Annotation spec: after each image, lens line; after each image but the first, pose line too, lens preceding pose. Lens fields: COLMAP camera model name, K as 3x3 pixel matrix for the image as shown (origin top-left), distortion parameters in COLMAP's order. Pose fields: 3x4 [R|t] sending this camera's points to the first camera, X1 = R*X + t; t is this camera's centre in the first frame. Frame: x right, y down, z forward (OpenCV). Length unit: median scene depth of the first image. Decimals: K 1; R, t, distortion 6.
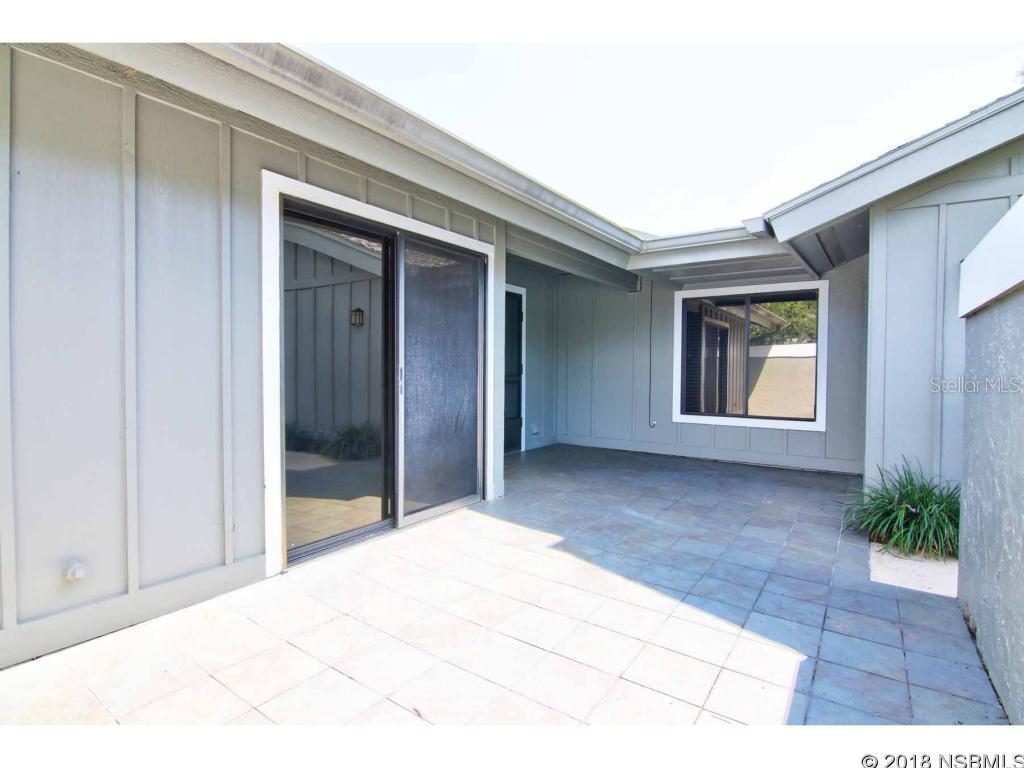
lens RADIAL K [[509.1, 0, 510.6], [0, 509.1, 378.0], [0, 0, 1]] dist [-0.094062, -0.011910]
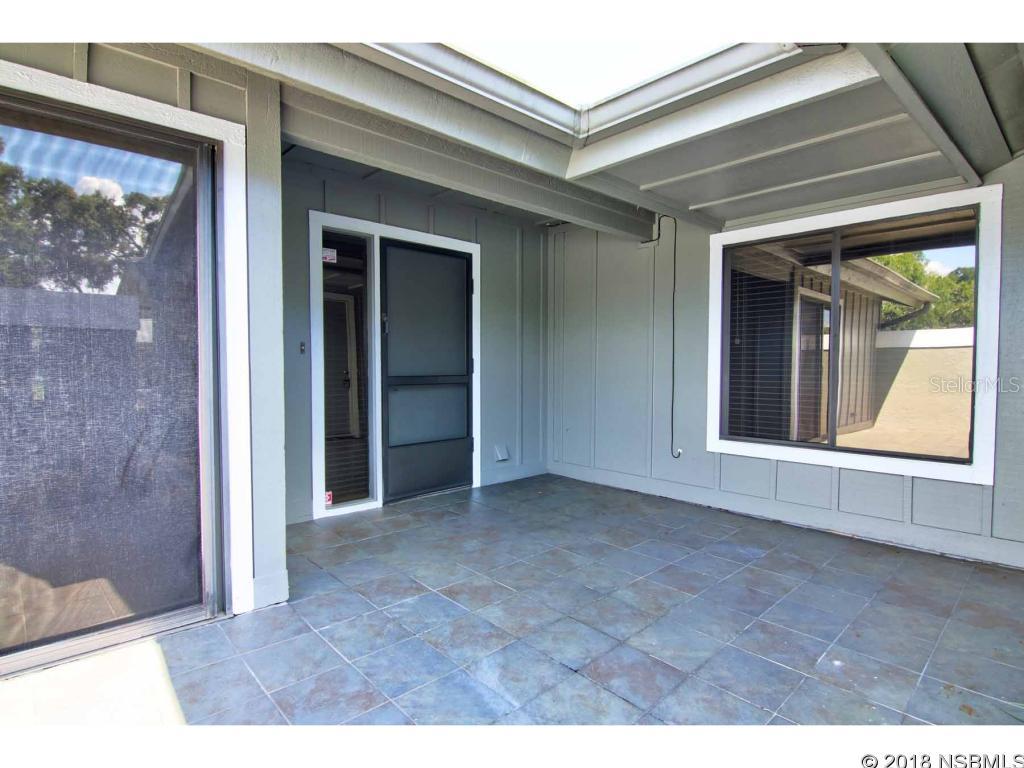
lens RADIAL K [[556.7, 0, 512.0], [0, 556.7, 384.0], [0, 0, 1]] dist [-0.029680, -0.018629]
pose [[0.985149, 0.004231, -0.171650, 0.223811], [-0.001563, 0.999876, 0.015673, -0.004344], [0.171695, -0.015172, 0.985033, 0.330248]]
